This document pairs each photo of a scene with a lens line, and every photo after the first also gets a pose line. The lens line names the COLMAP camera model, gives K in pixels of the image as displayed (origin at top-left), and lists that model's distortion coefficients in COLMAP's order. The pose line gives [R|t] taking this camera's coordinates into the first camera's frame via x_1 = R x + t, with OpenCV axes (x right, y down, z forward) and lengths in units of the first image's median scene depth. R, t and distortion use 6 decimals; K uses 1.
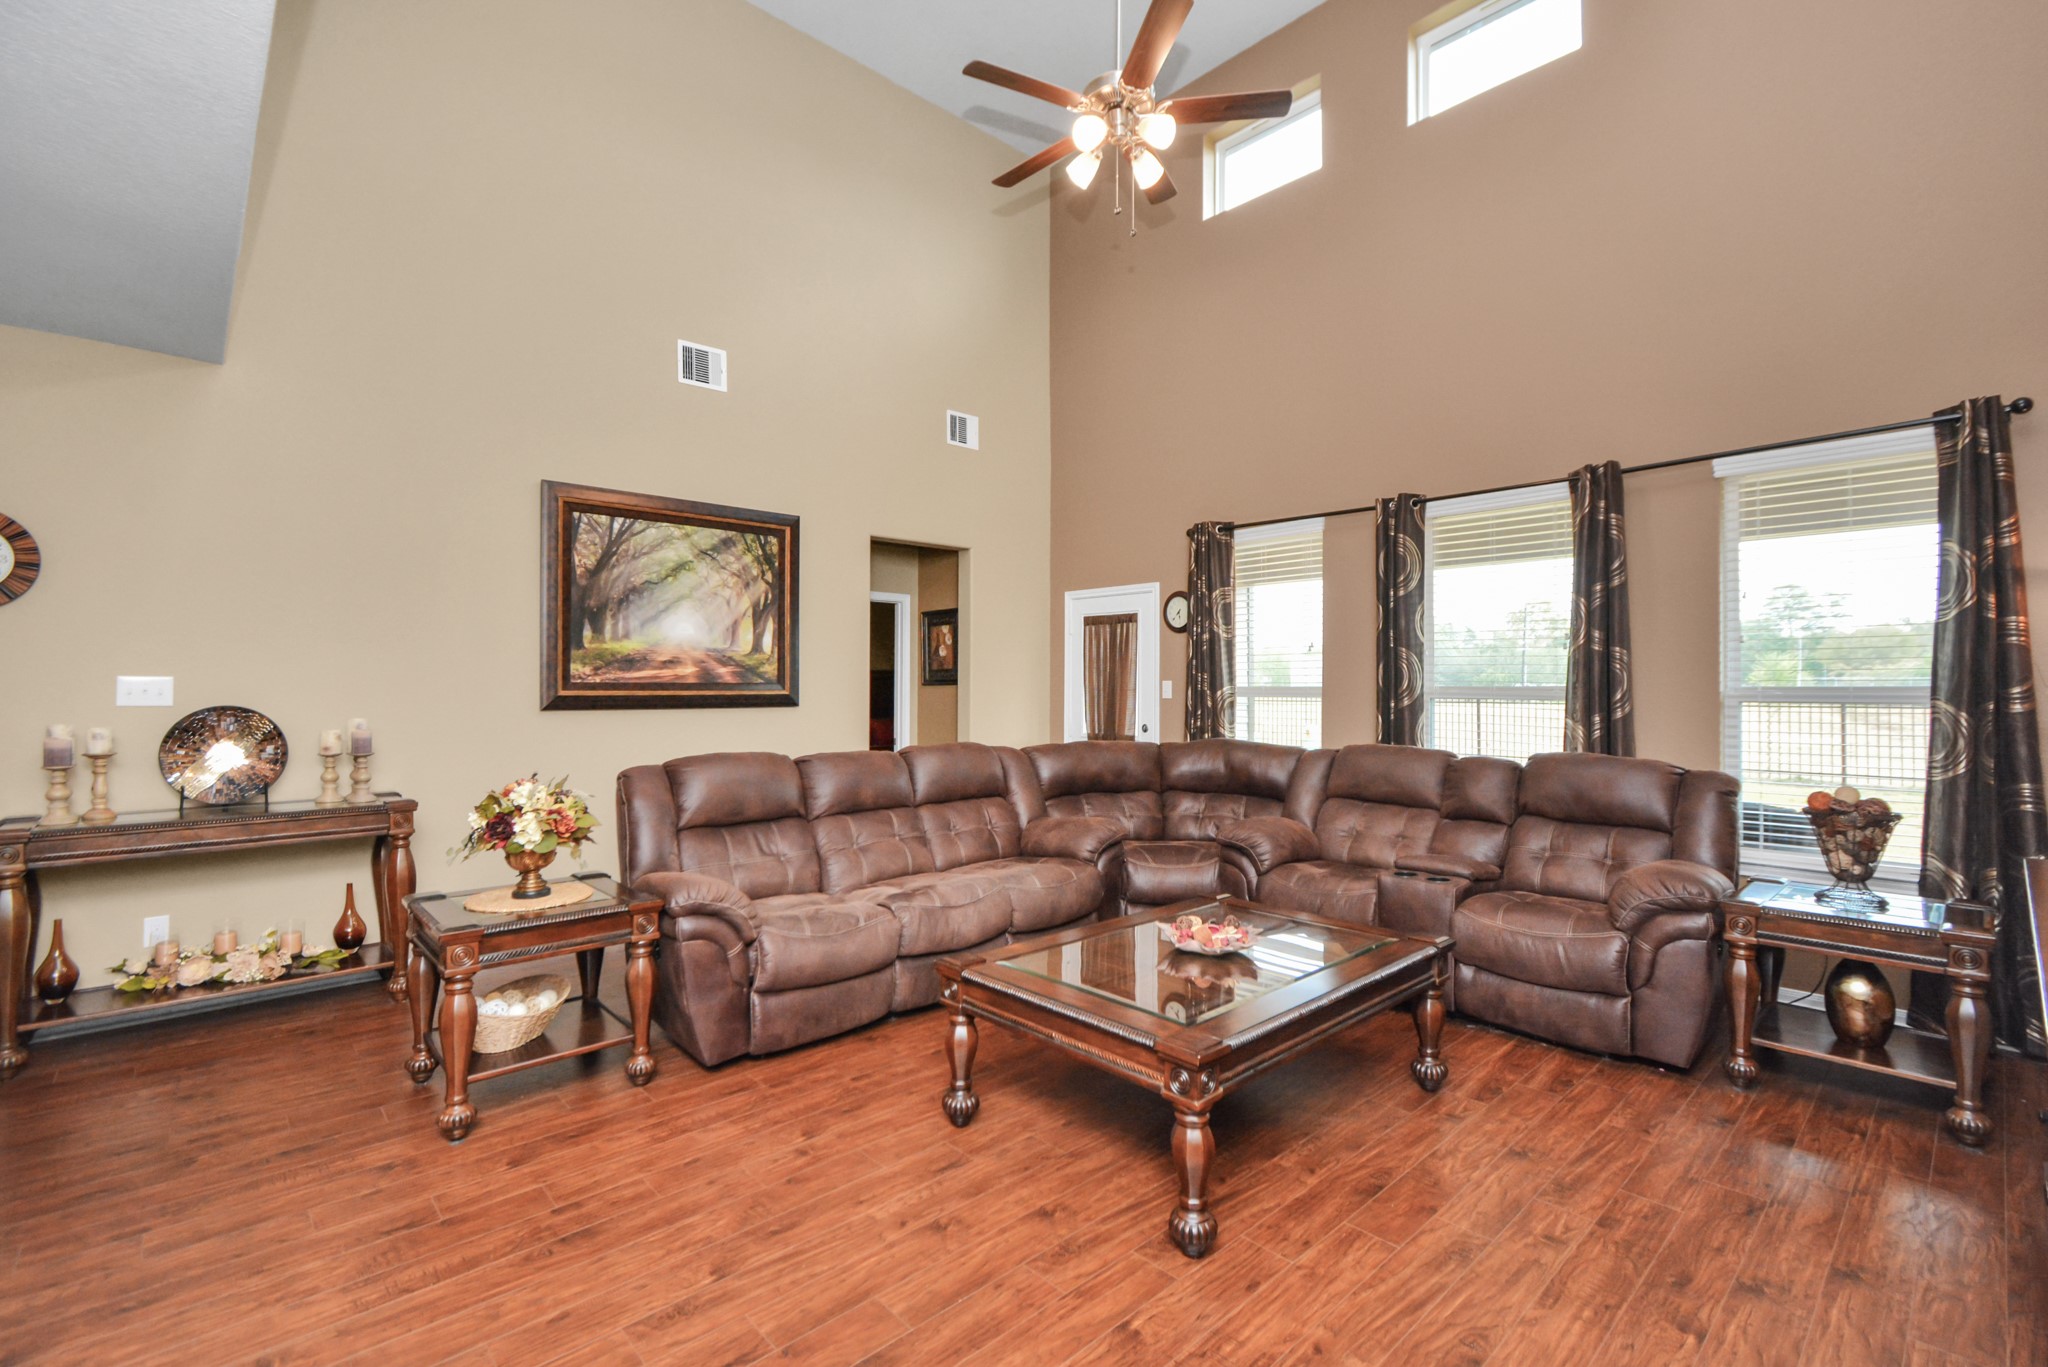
lens RADIAL K [[912.9, 0, 1008.9], [0, 912.9, 697.3], [0, 0, 1]] dist [0.001563, 0.000192]
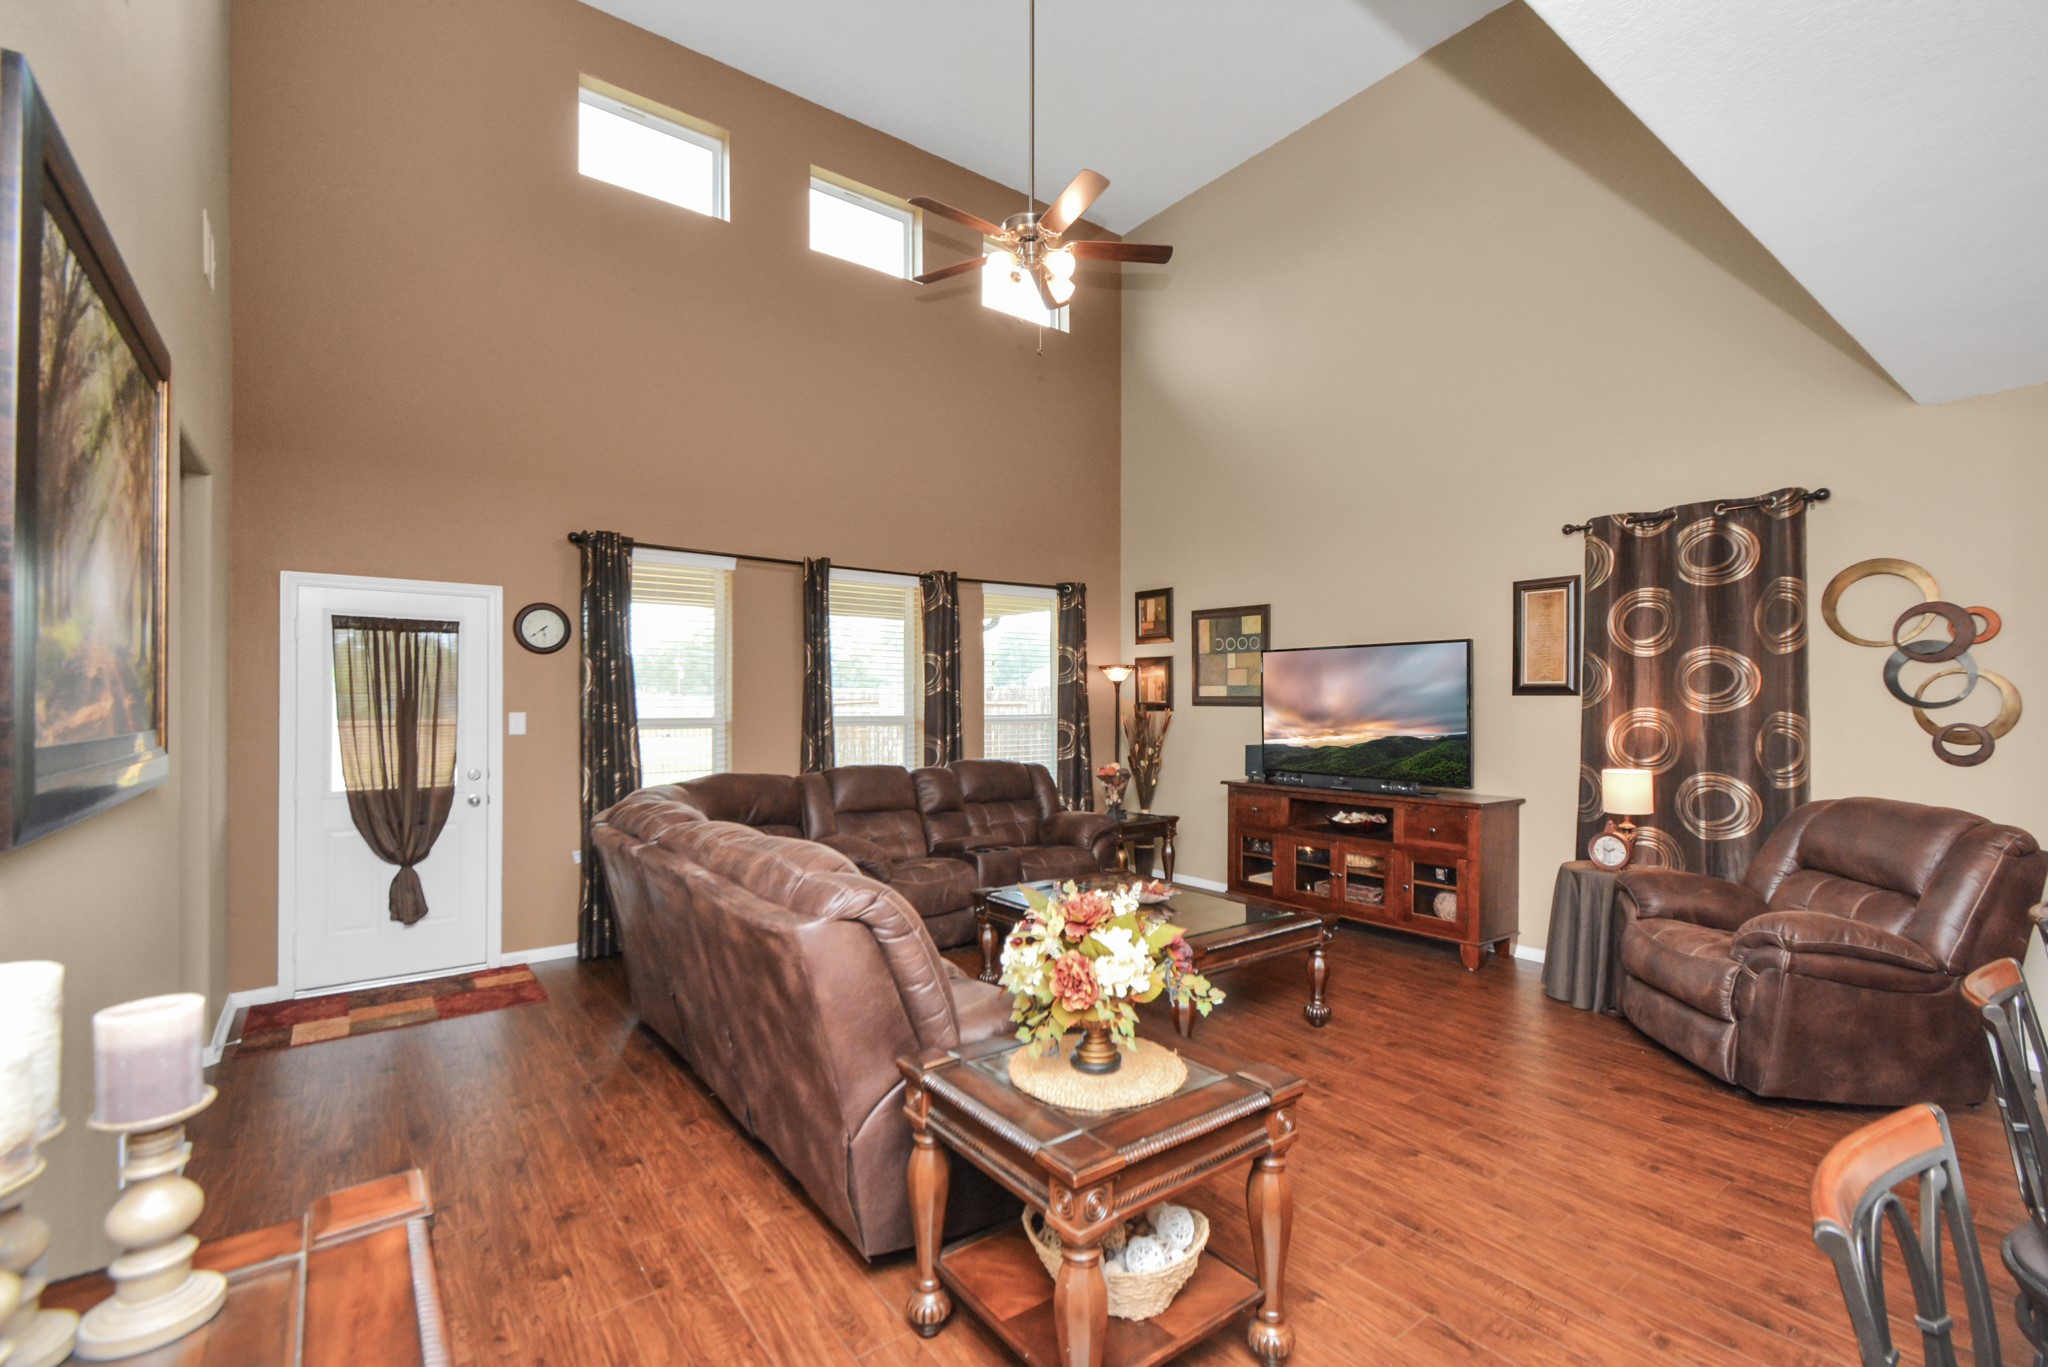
lens RADIAL K [[899.0, 0, 1059.1], [0, 899.0, 709.4], [0, 0, 1]] dist [-0.000249, -0.000051]
pose [[0.067275, 0.000595, 0.997734, -0.713216], [0.012973, 0.999915, -0.001471, -0.017144], [-0.997650, 0.013043, 0.067261, 0.601043]]
